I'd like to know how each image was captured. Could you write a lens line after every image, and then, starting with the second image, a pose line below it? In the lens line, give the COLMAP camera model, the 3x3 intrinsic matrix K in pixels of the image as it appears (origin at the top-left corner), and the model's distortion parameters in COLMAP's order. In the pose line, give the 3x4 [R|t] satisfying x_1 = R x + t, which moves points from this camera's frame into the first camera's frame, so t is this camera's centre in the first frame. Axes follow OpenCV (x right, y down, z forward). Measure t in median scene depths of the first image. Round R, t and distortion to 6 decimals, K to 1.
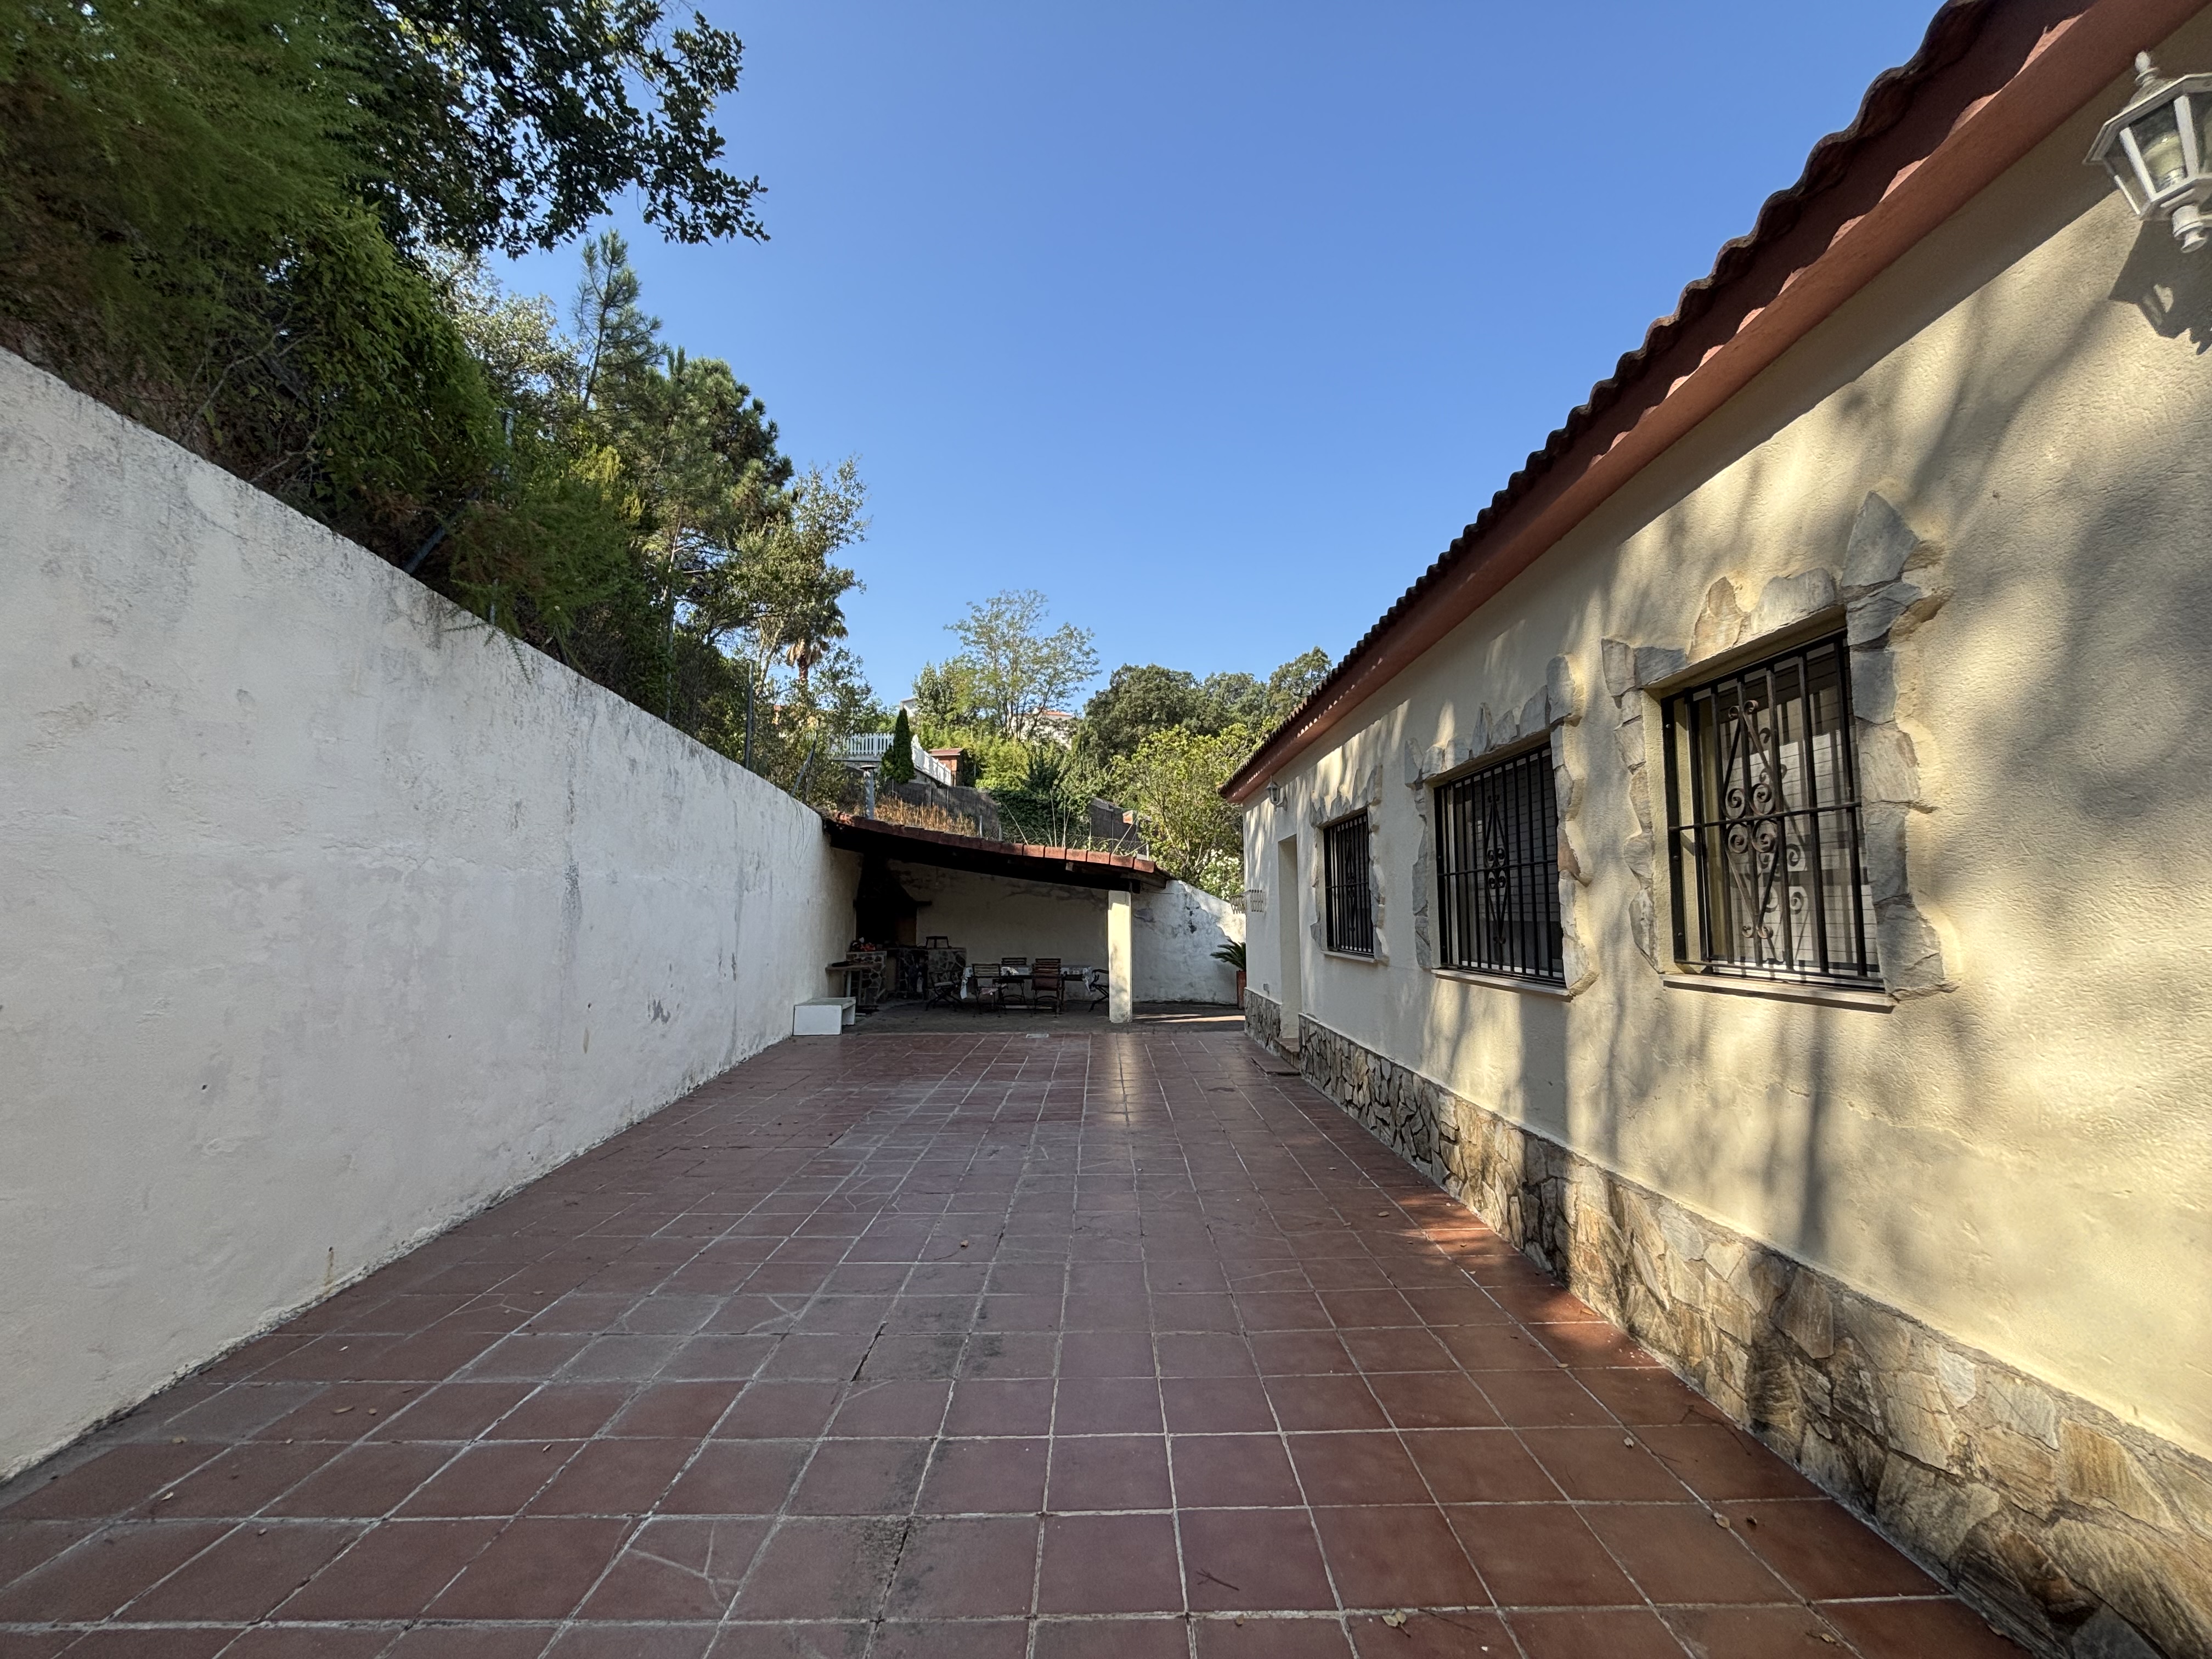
lens RADIAL K [[882.3, 0, 1100.7], [0, 882.3, 825.3], [0, 0, 1]] dist [0.002254, -0.000123]
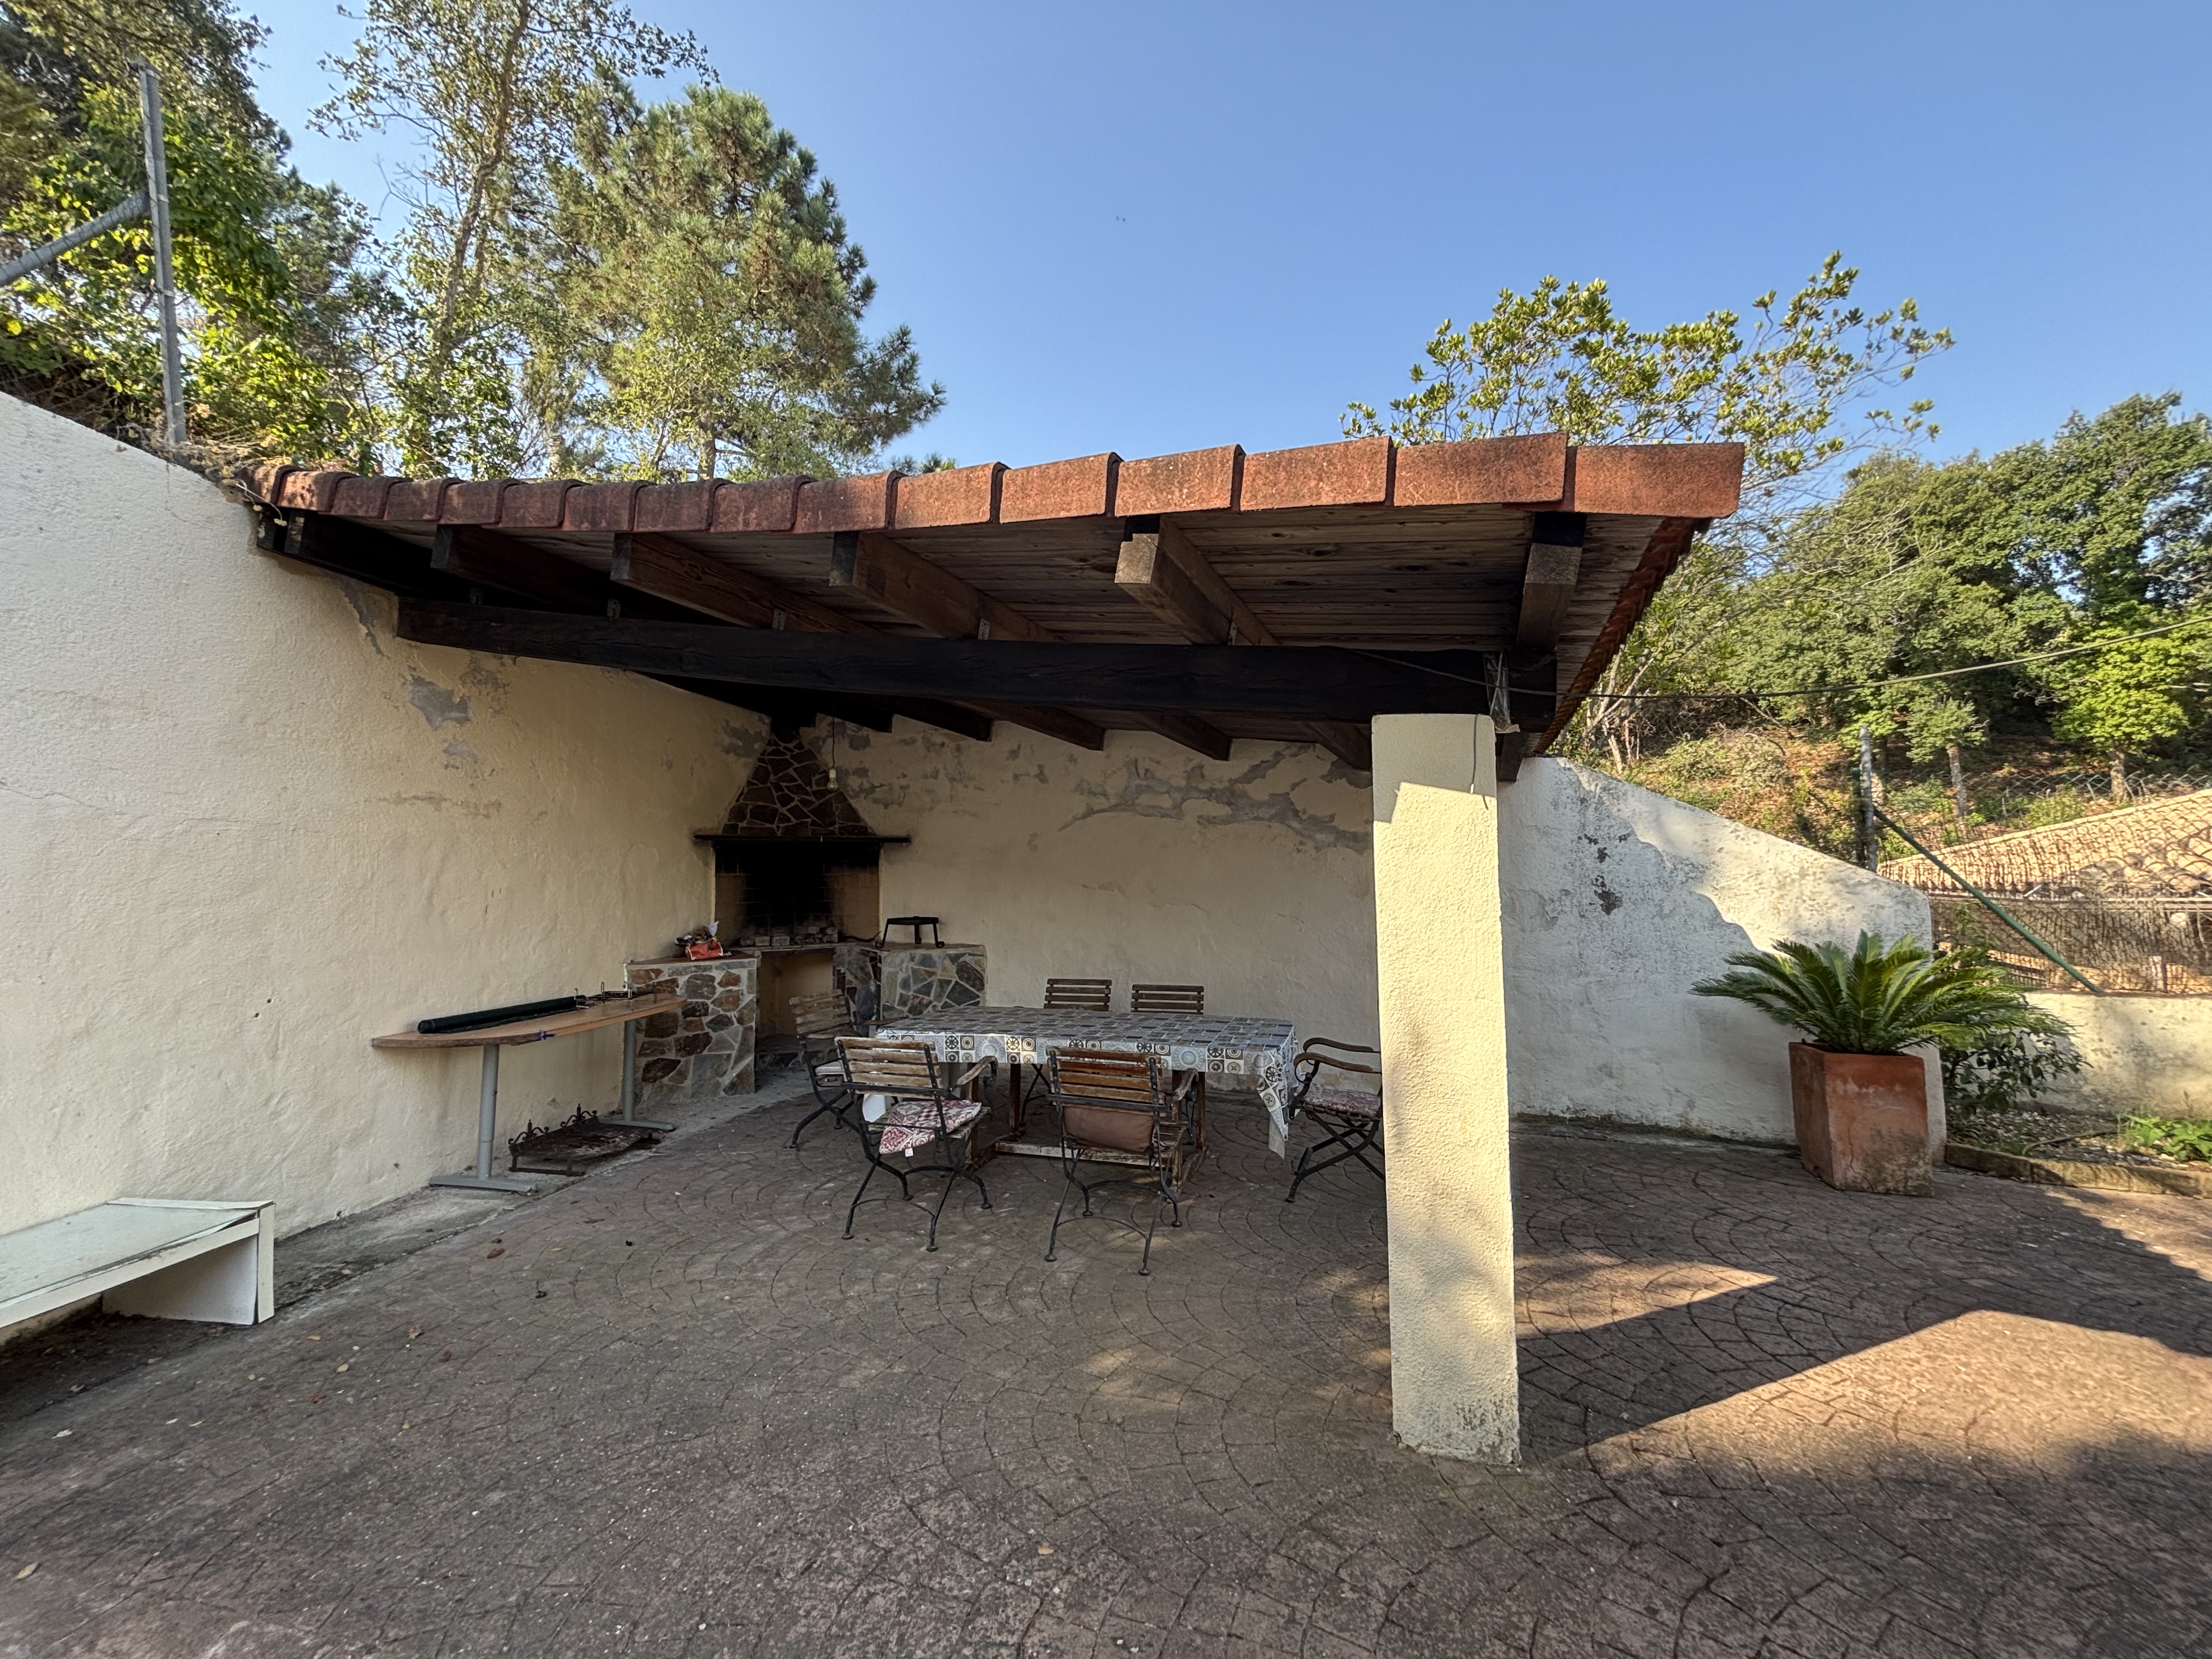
lens RADIAL K [[882.3, 0, 1100.7], [0, 882.3, 825.3], [0, 0, 1]] dist [0.002254, -0.000123]
pose [[0.972389, -0.018983, -0.232591, -0.002802], [0.030252, 0.998530, 0.044980, 0.068581], [0.231395, -0.050775, 0.971534, 0.639817]]
